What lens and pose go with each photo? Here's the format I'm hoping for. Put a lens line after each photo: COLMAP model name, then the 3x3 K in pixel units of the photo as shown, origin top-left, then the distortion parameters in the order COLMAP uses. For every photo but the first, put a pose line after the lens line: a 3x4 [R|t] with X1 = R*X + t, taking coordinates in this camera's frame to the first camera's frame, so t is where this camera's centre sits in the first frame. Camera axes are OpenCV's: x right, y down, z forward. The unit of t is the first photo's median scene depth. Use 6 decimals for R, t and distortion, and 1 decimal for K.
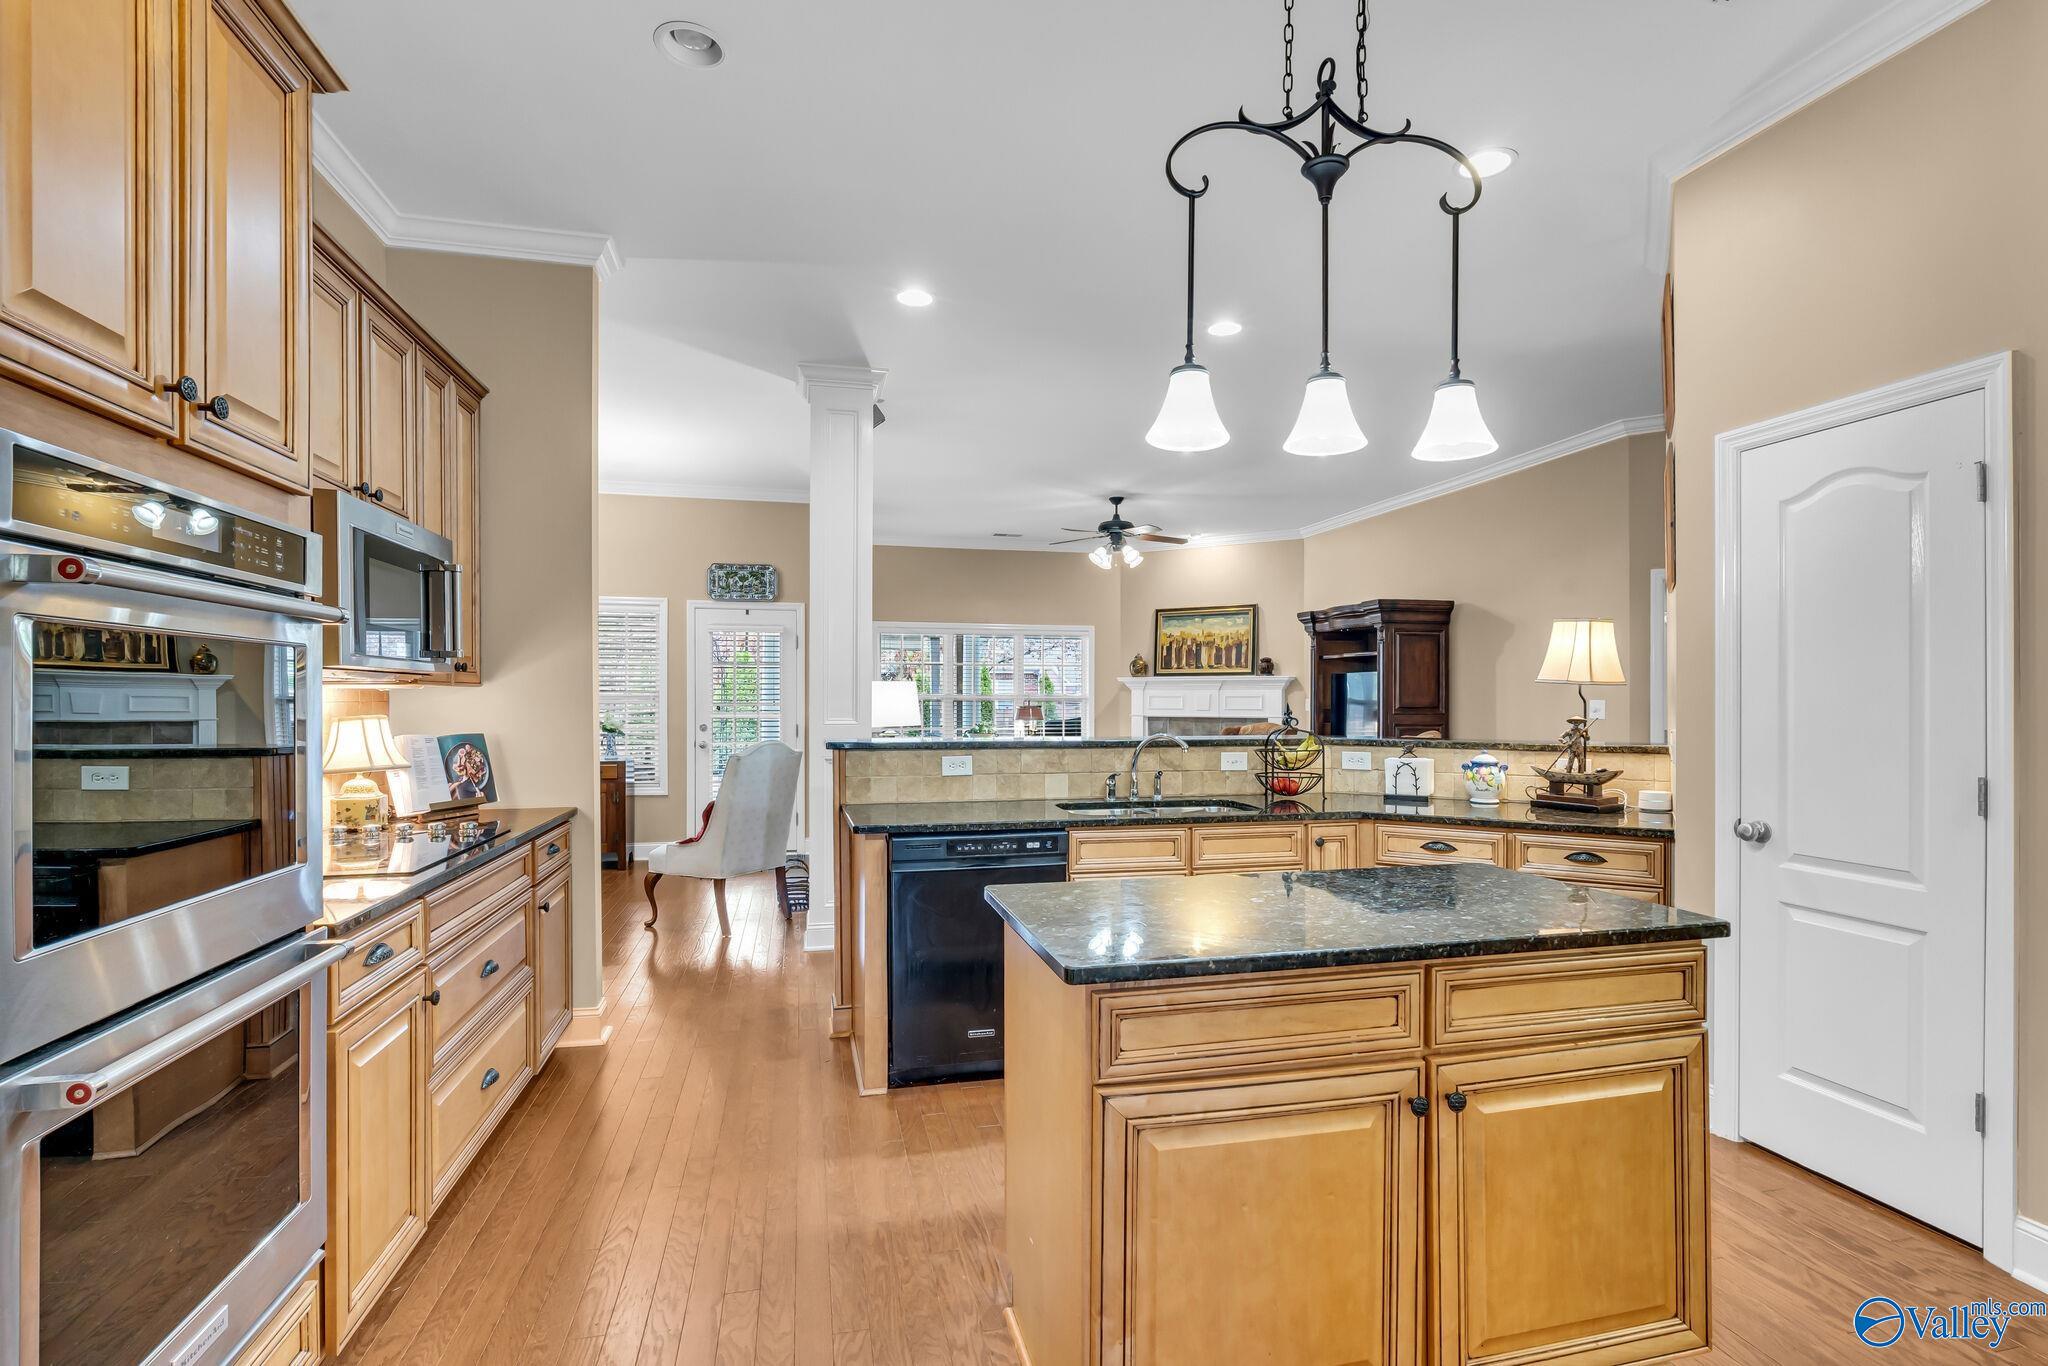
lens RADIAL K [[957.3, 0, 1029.2], [0, 957.3, 698.3], [0, 0, 1]] dist [-0.003701, -0.000037]
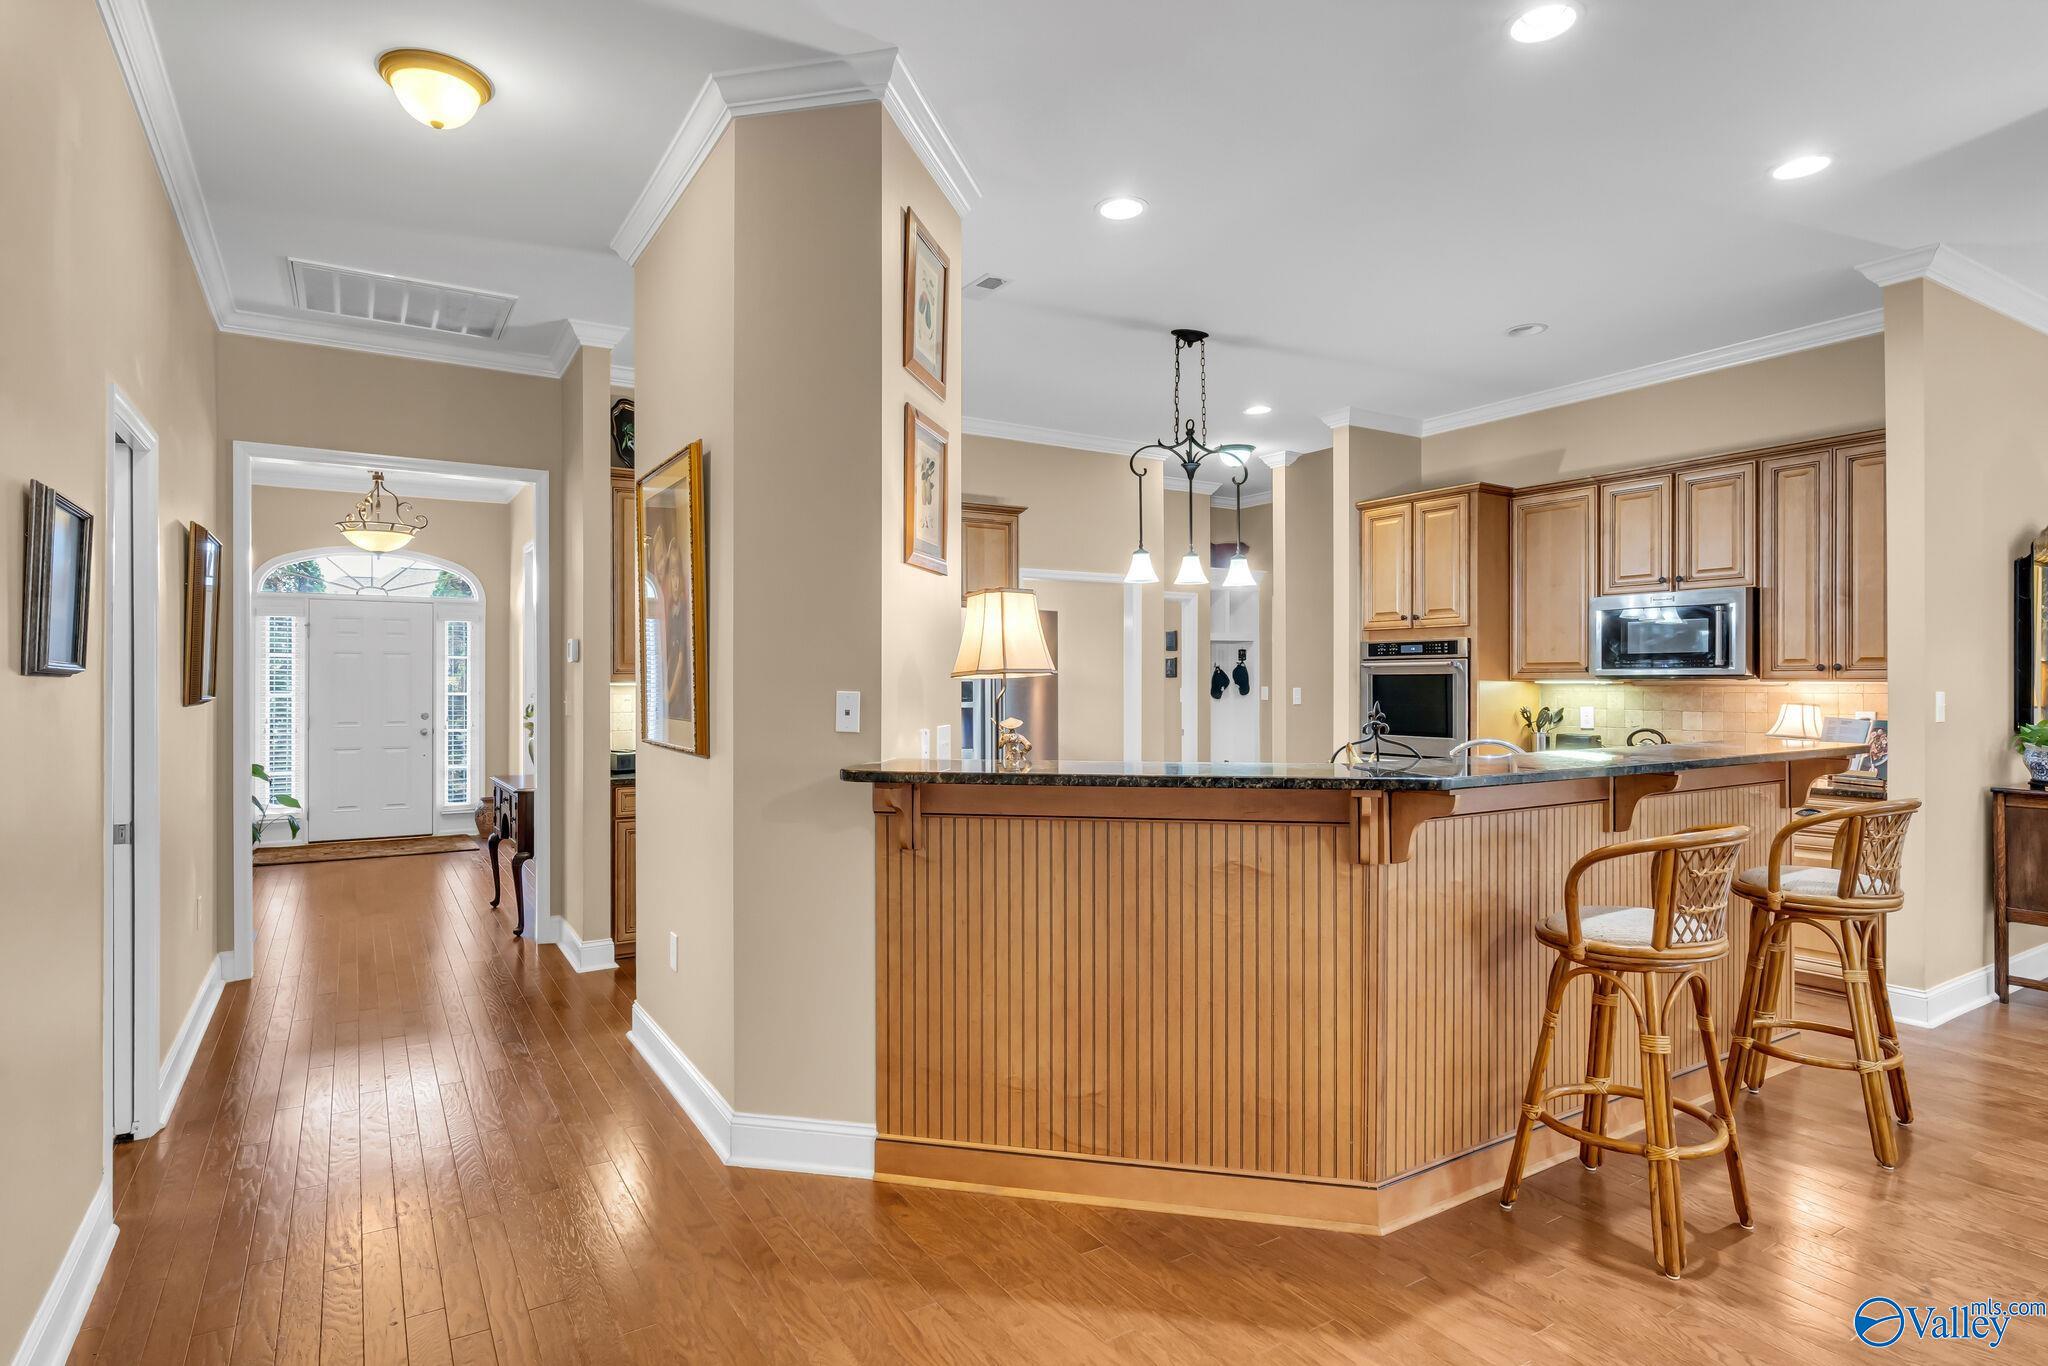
lens RADIAL K [[1091.7, 0, 1022.7], [0, 1091.7, 681.7], [0, 0, 1]] dist [-0.002177, -0.000279]
pose [[-0.945917, -0.000326, -0.324410, 0.391502], [0.000039, 0.999999, -0.001118, -0.004523], [0.324410, -0.001070, -0.945916, 0.847956]]
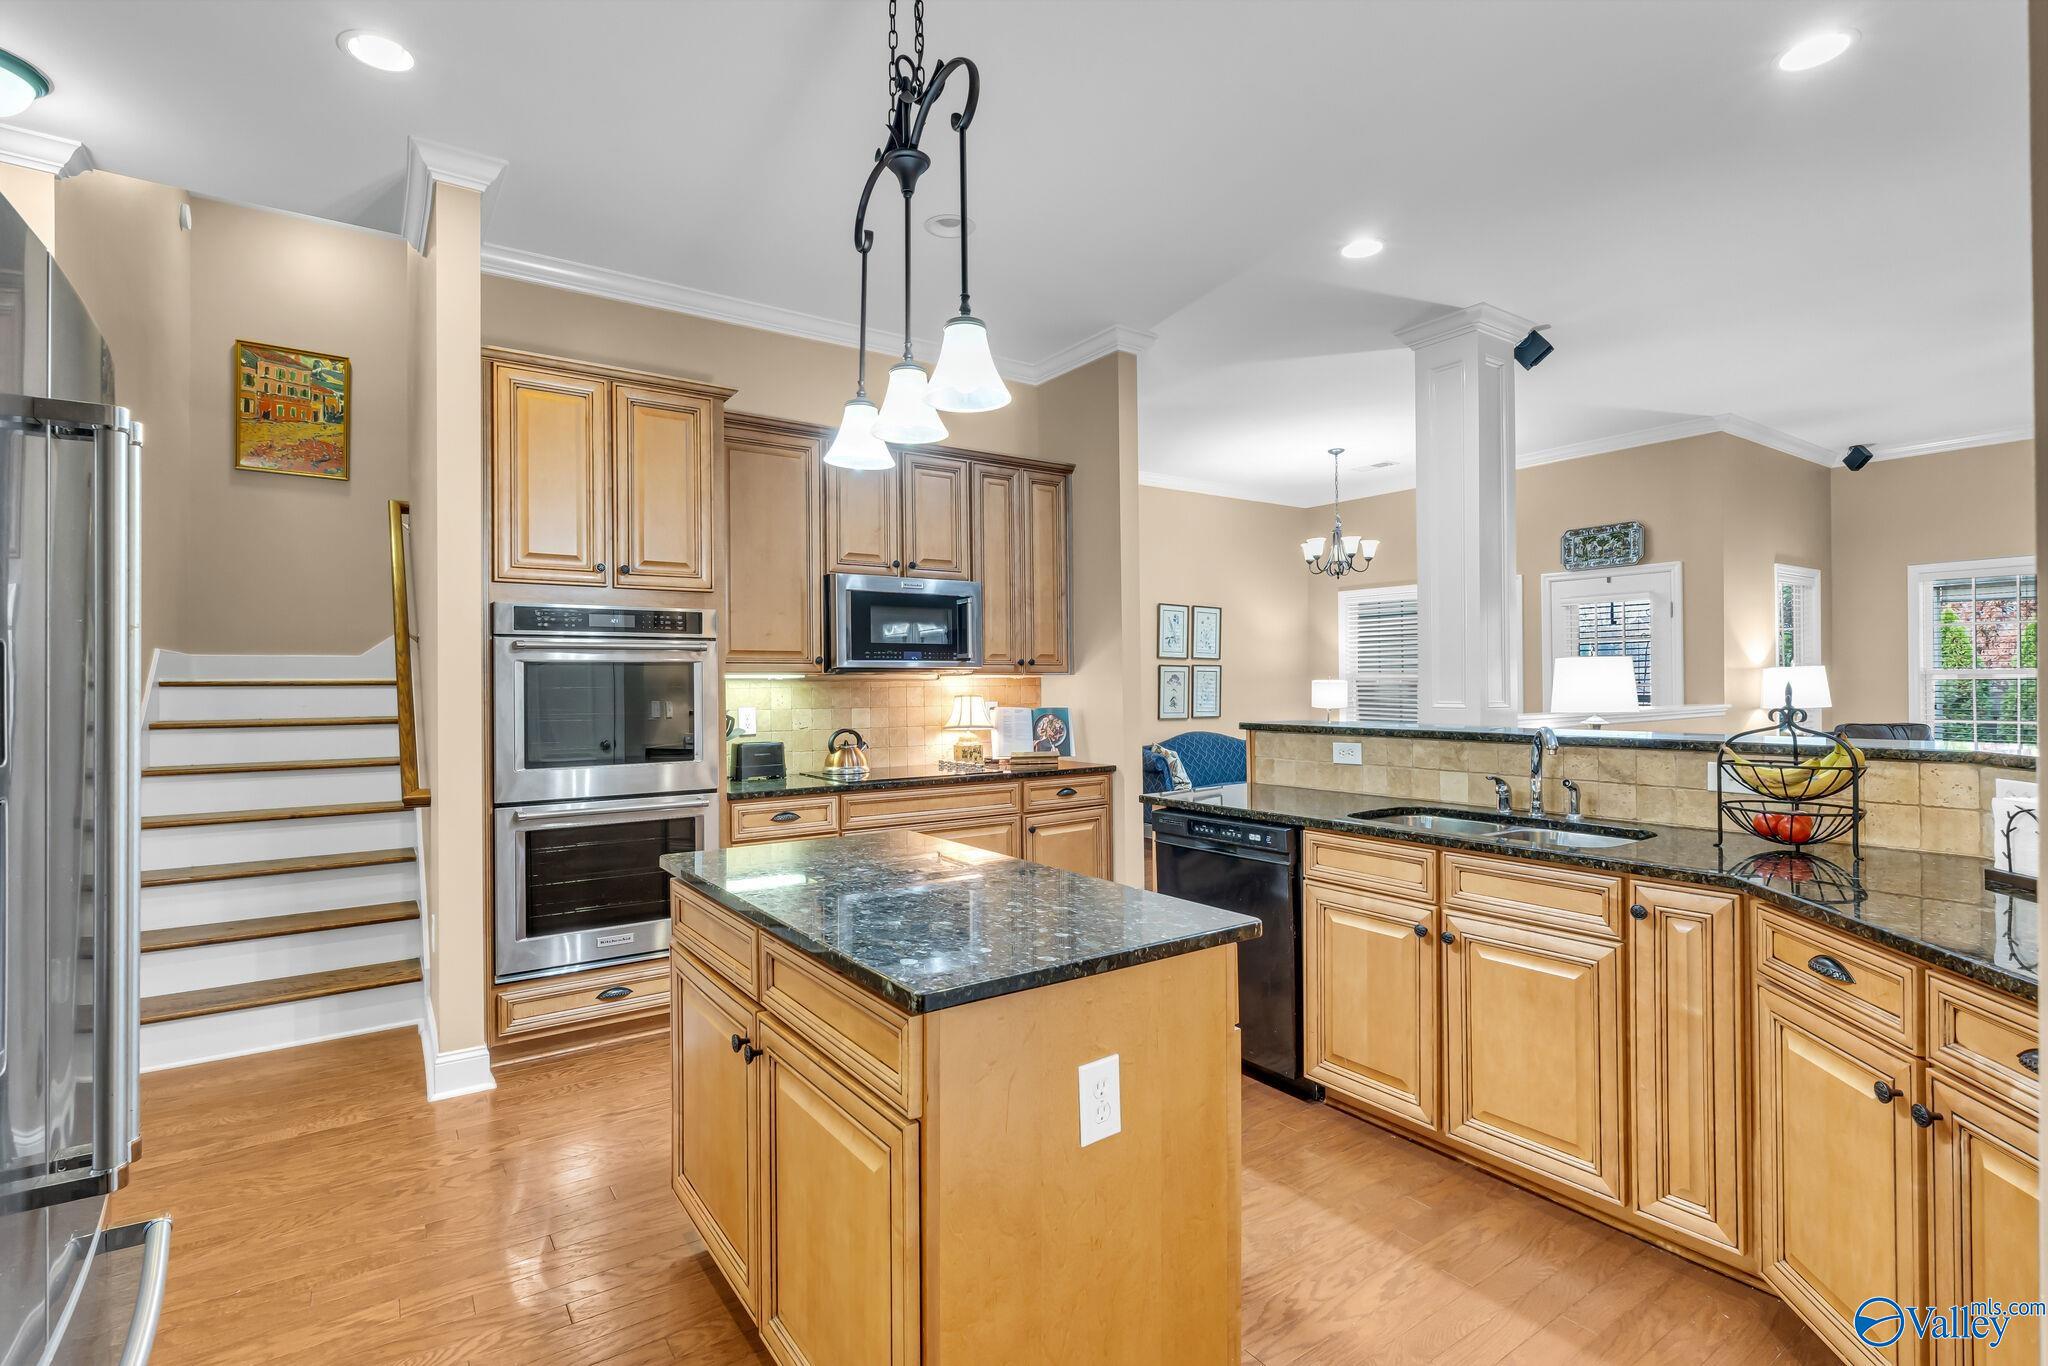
lens RADIAL K [[953.4, 0, 1018.7], [0, 953.4, 676.4], [0, 0, 1]] dist [-0.004600, -0.001142]
pose [[0.363044, -0.011949, -0.931695, 0.322342], [0.009267, 0.999915, -0.009213, 0.001109], [0.931726, -0.005290, 0.363124, 0.183513]]
